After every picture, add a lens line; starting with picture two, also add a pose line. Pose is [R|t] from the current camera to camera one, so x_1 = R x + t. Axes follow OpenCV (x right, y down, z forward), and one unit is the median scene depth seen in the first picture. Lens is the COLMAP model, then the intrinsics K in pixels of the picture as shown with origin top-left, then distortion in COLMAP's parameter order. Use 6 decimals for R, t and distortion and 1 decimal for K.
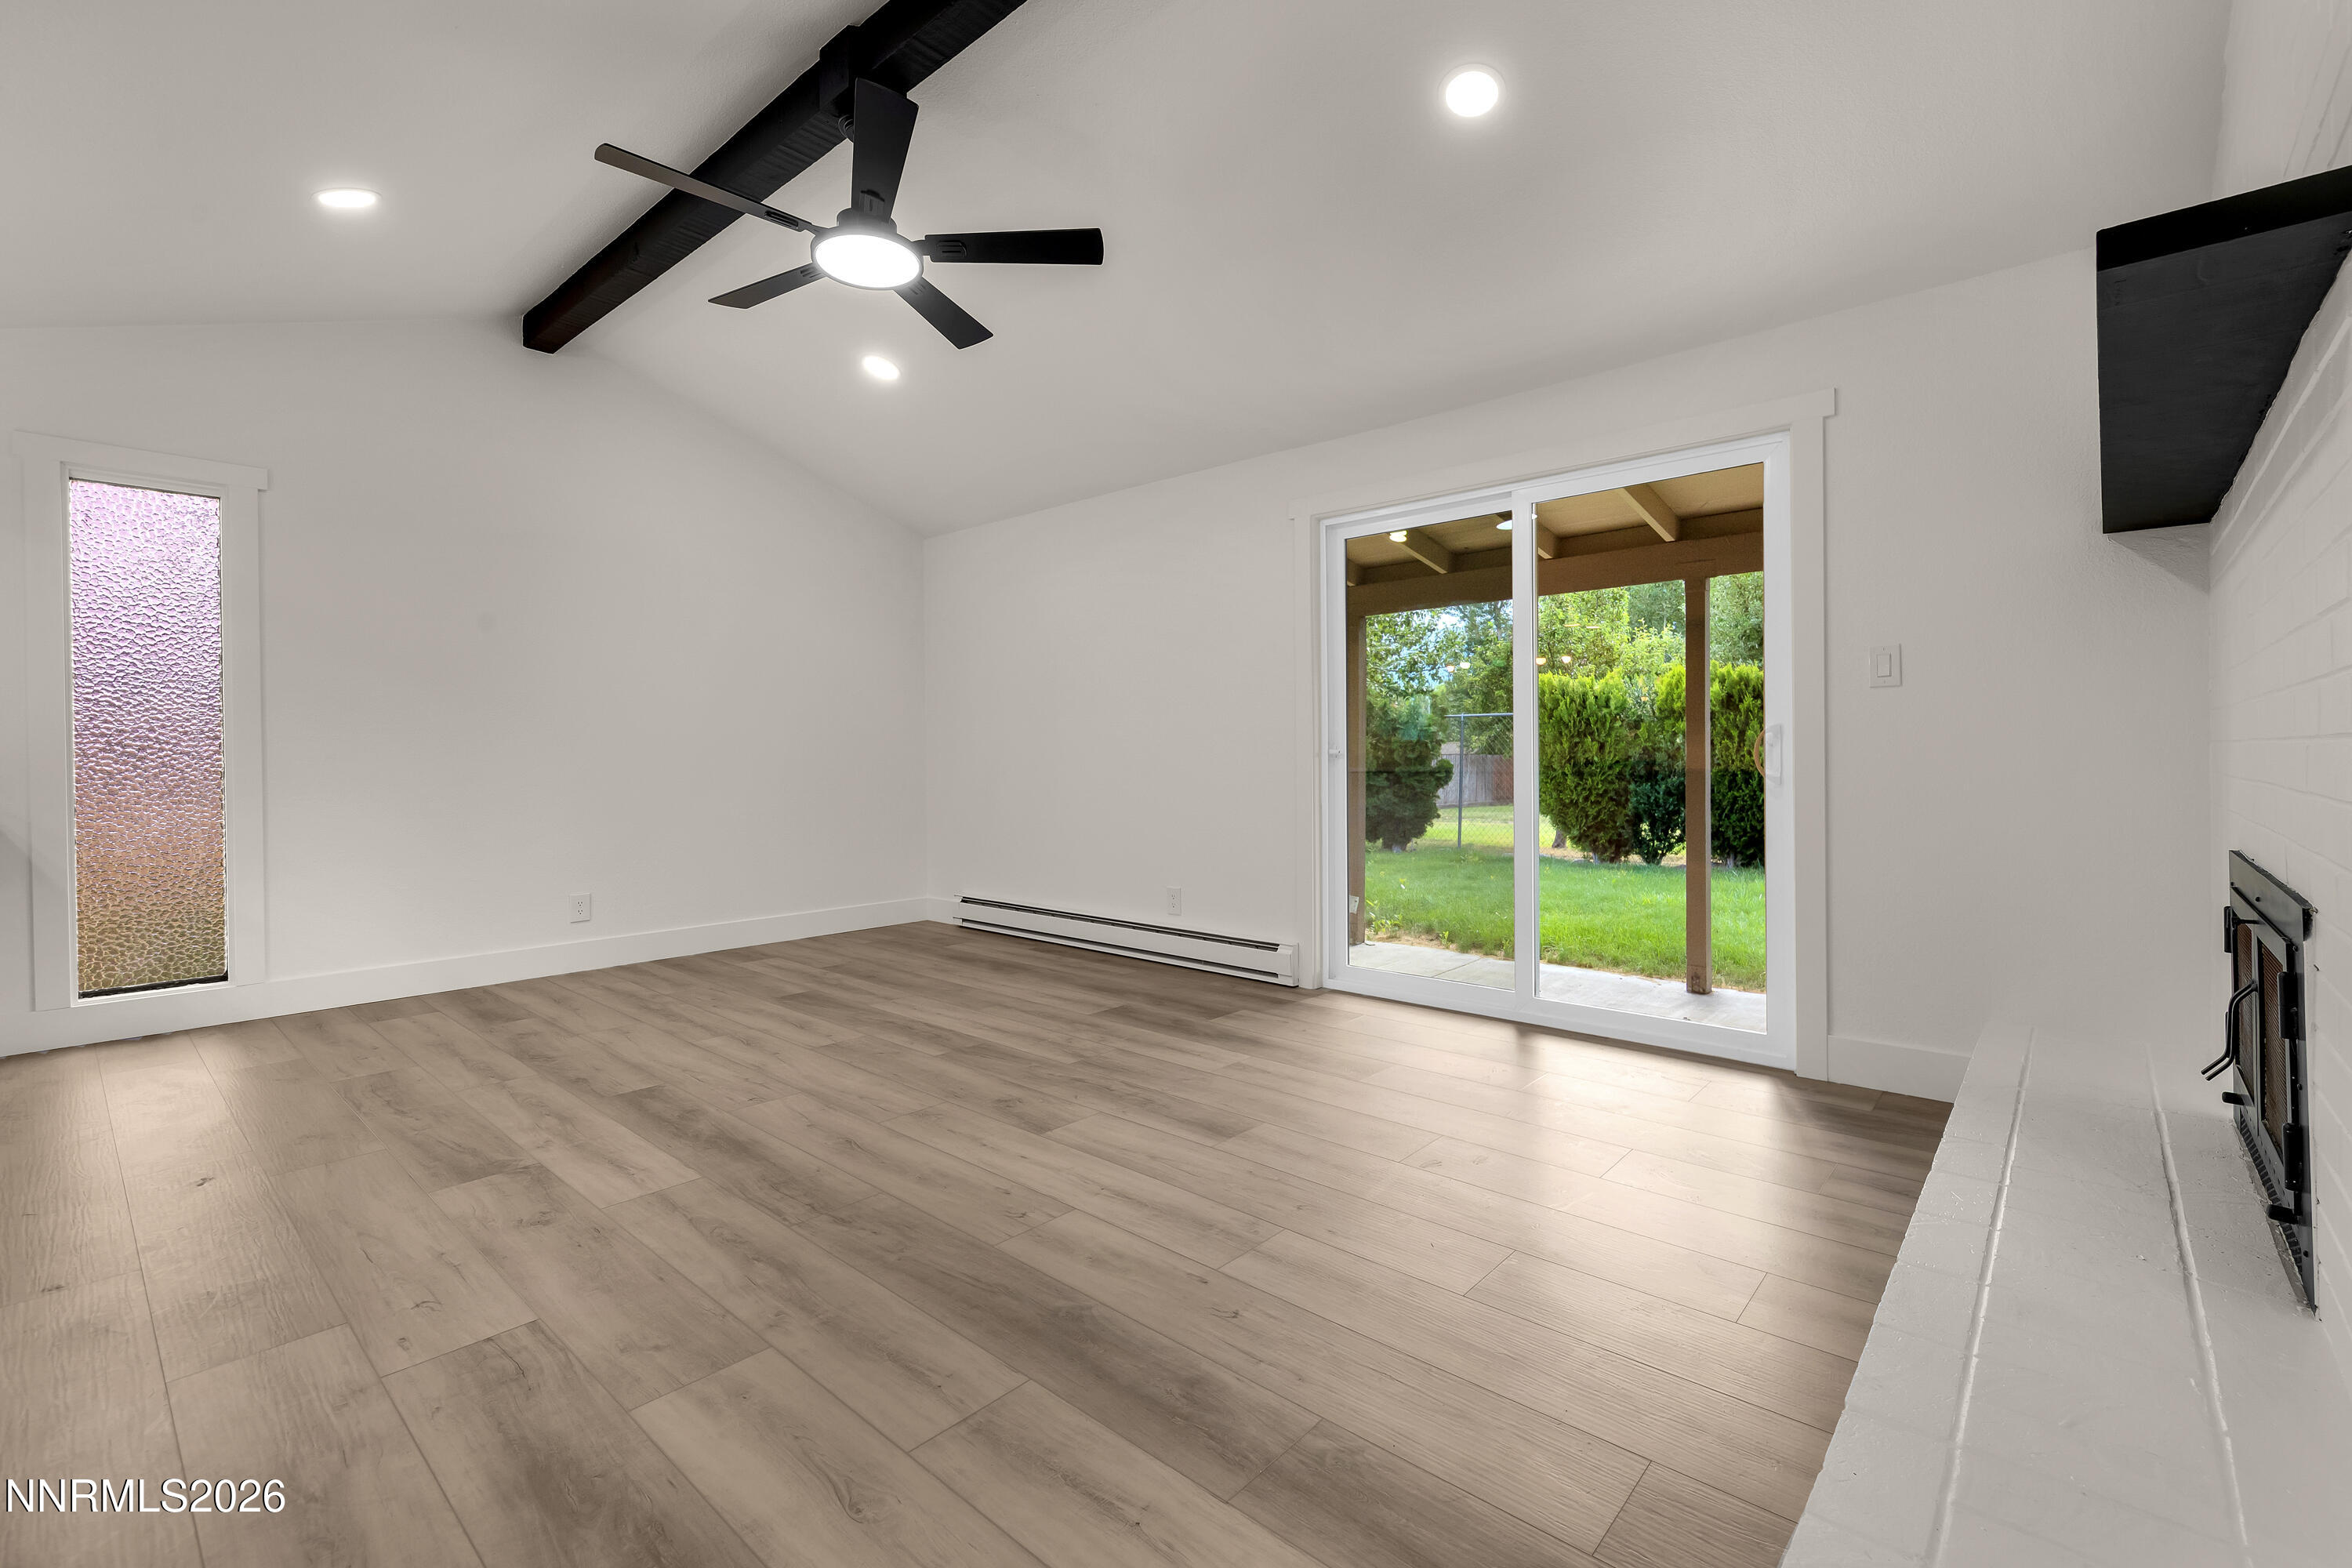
lens RADIAL K [[1023.3, 0, 1206.0], [0, 1023.3, 770.1], [0, 0, 1]] dist [0.002250, 0.000024]
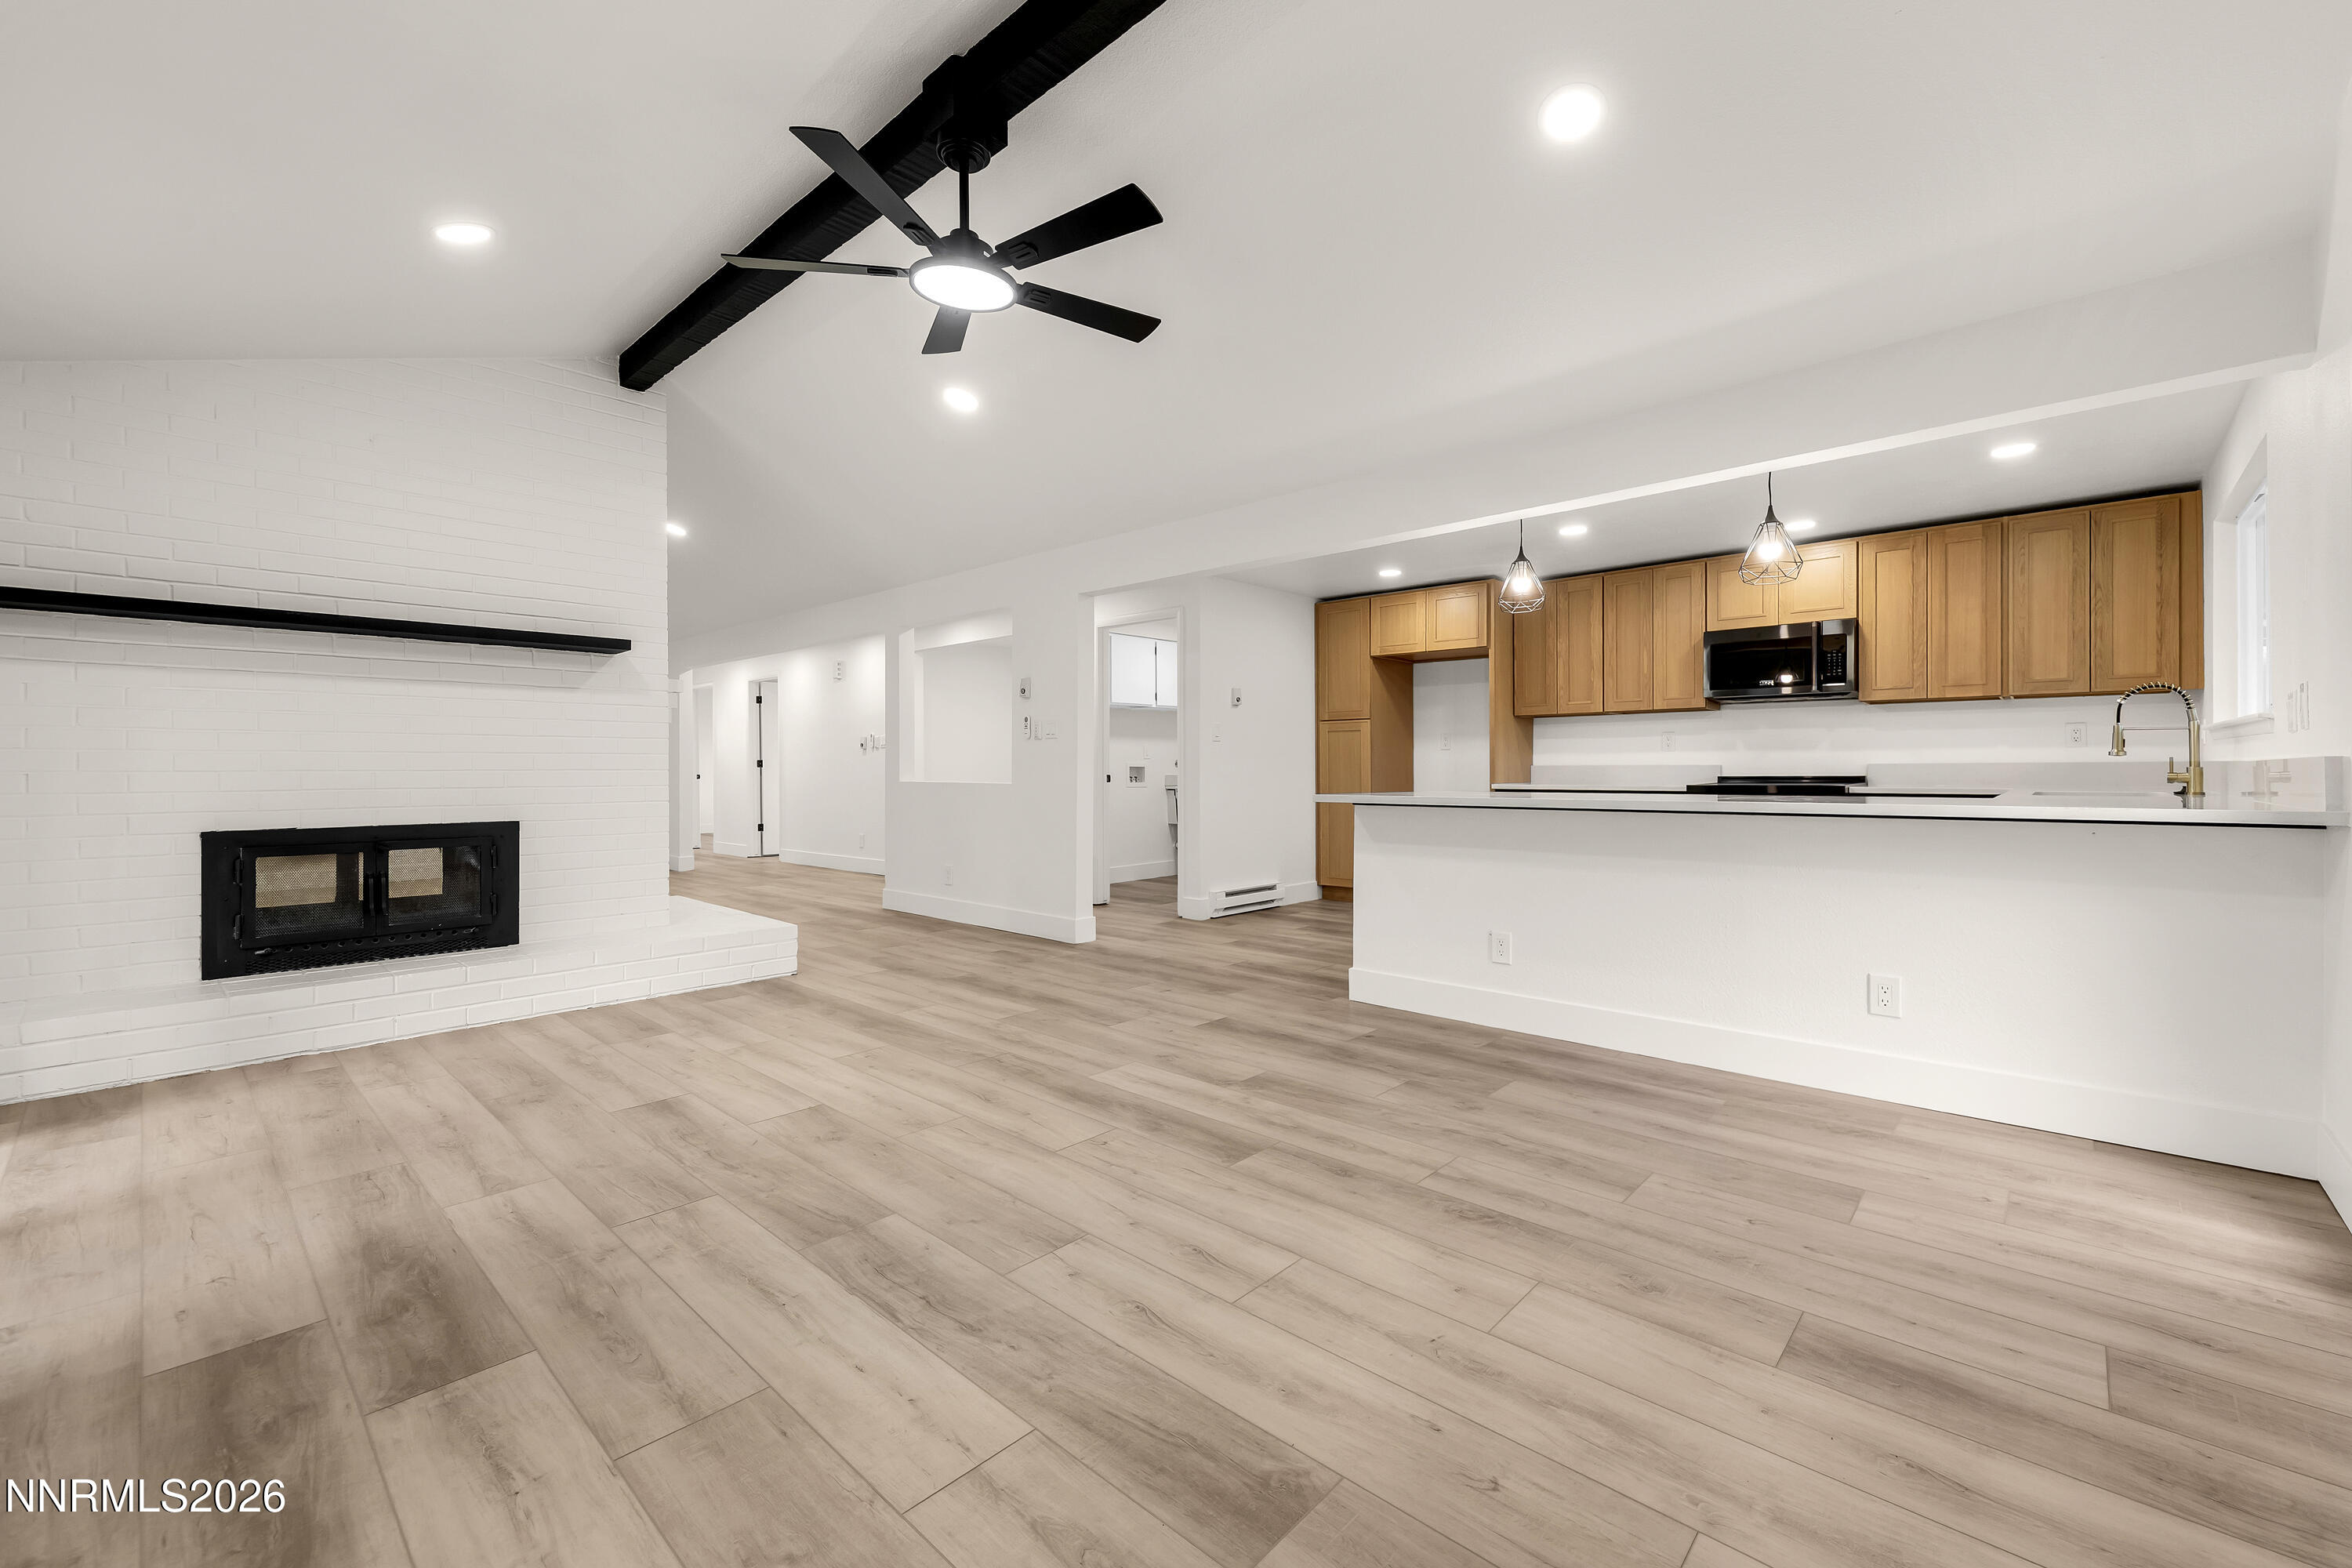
lens RADIAL K [[954.5, 0, 1200.5], [0, 954.5, 753.5], [0, 0, 1]] dist [0.002160, -0.000071]
pose [[-0.999735, 0.010781, 0.020326, -0.608431], [0.010762, 0.999942, -0.001067, -0.029100], [-0.020336, -0.000848, -0.999793, 2.050644]]
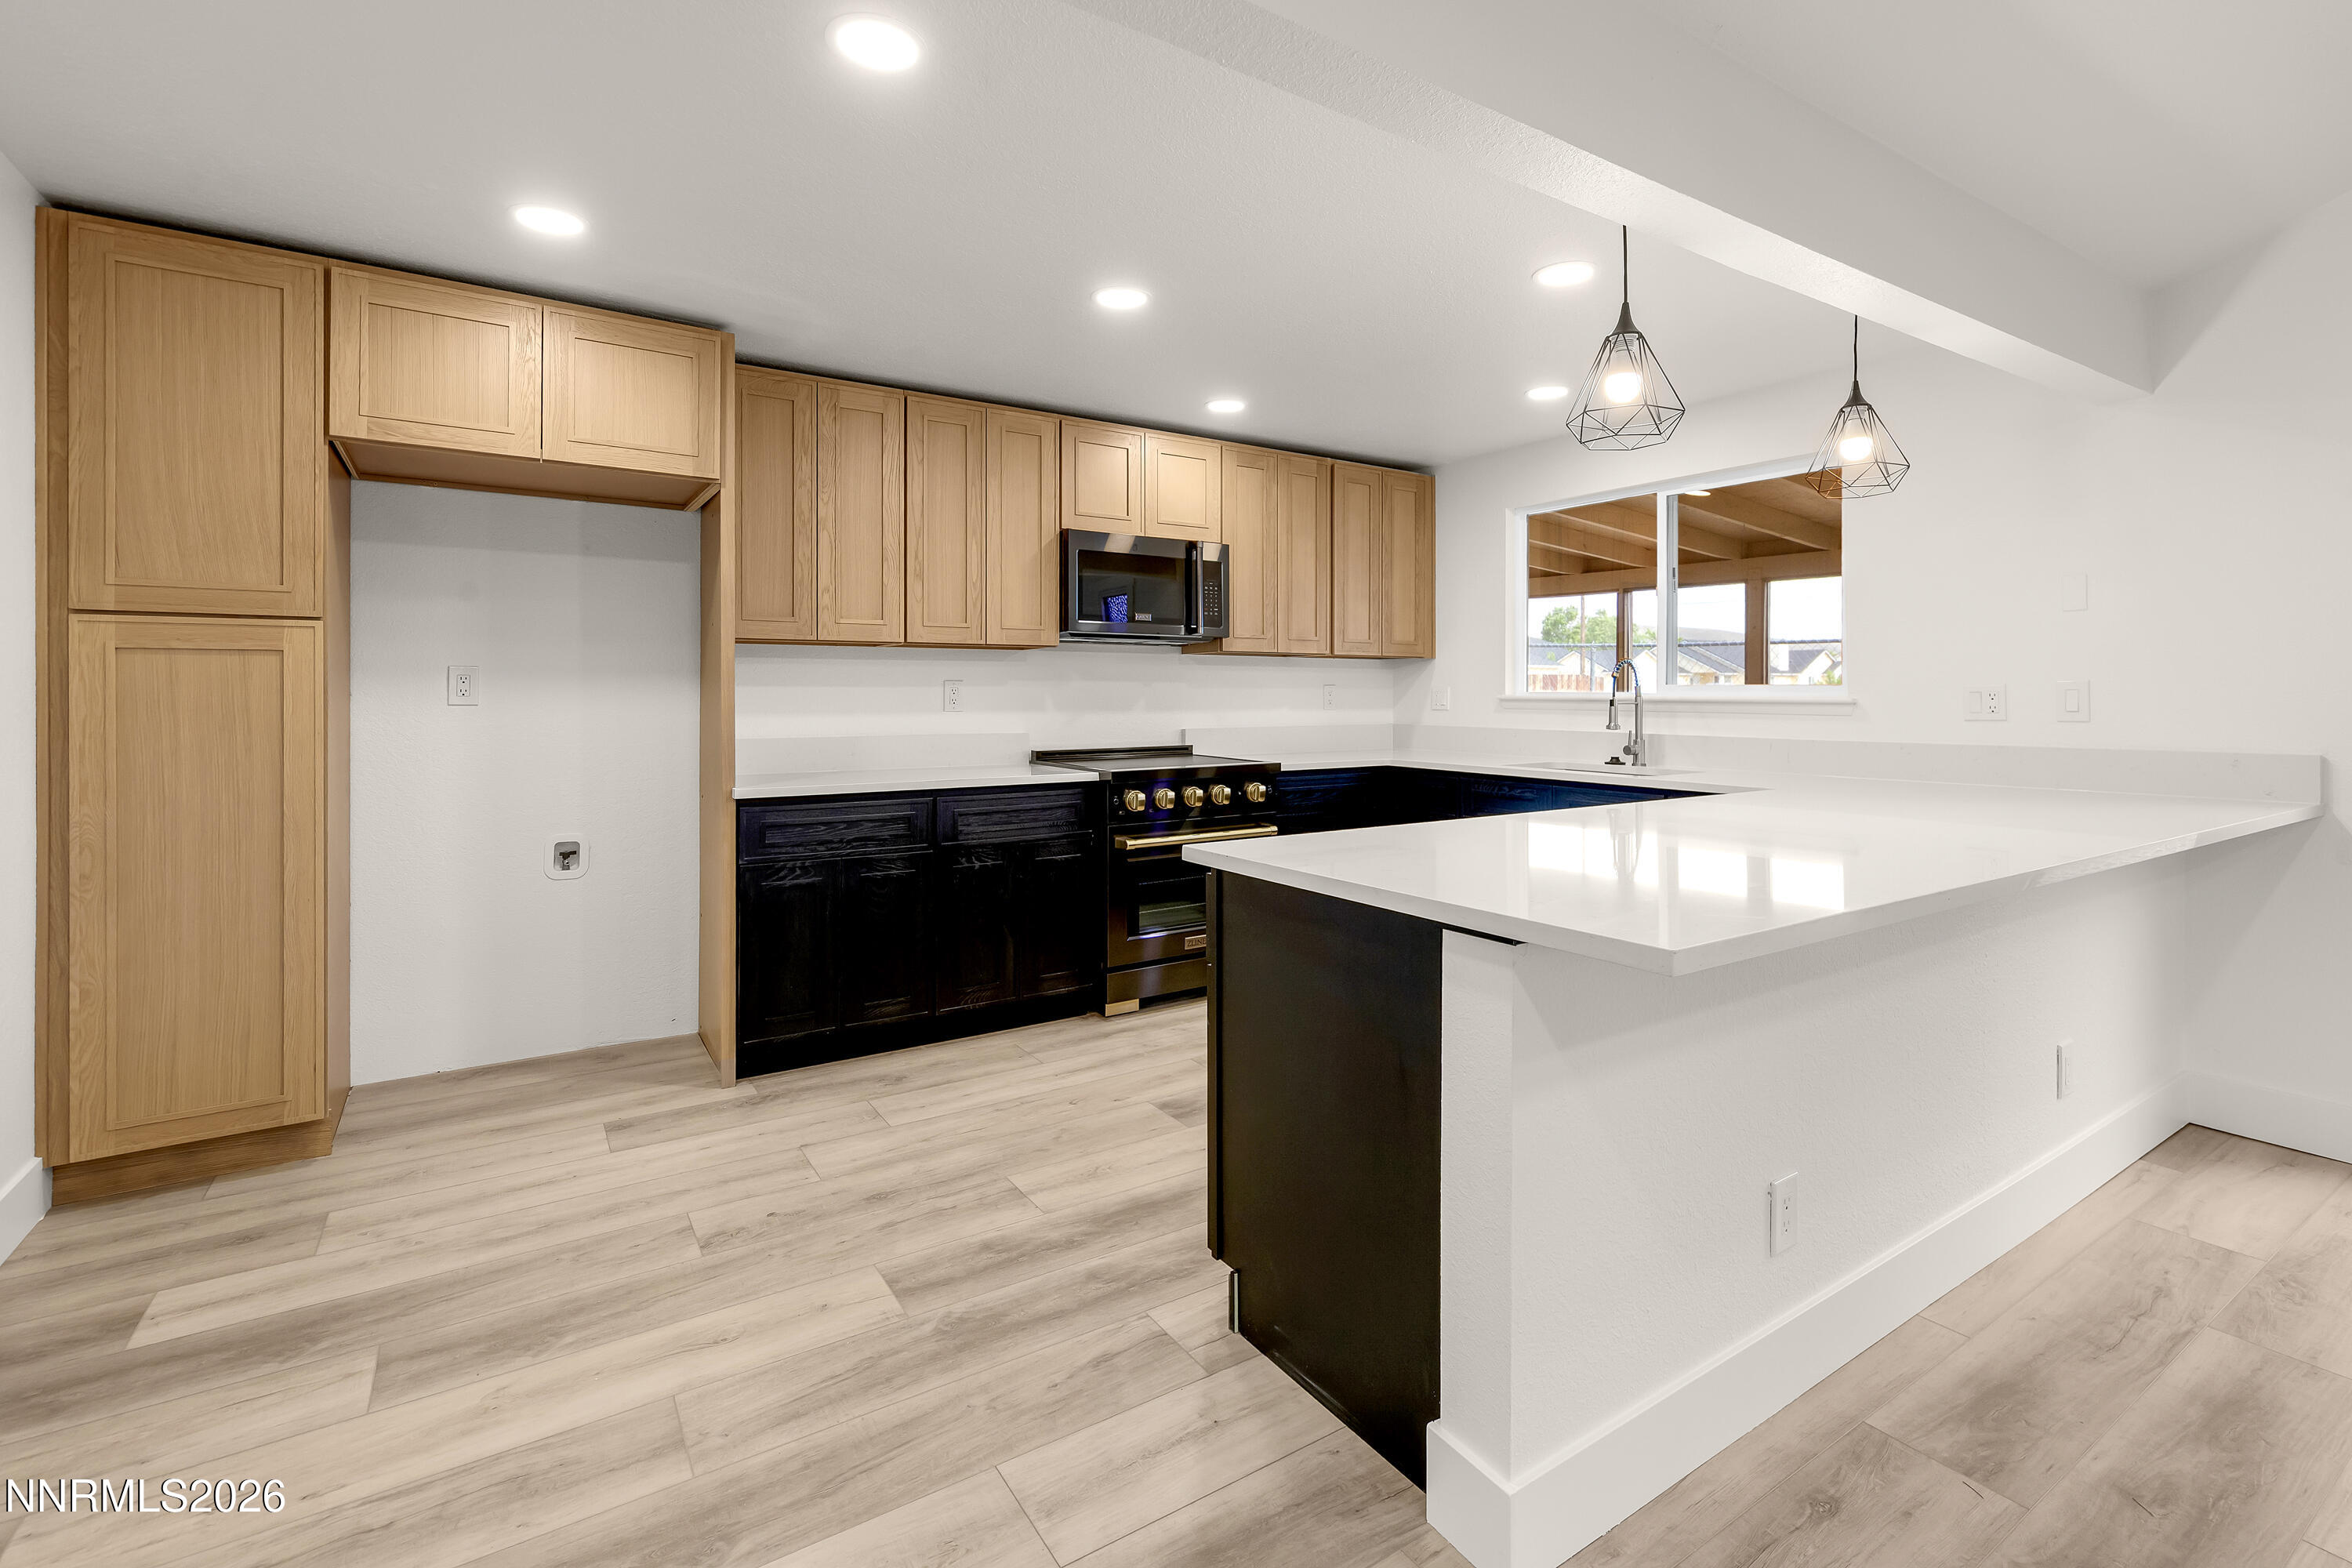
lens RADIAL K [[1056.3, 0, 1206.0], [0, 1056.3, 694.3], [0, 0, 1]] dist [-0.001269, -0.000286]
pose [[-0.266650, 0.009093, -0.963751, -0.284955], [-0.012028, 0.999846, 0.012762, -0.075250], [0.963718, 0.014995, -0.266499, 0.497737]]
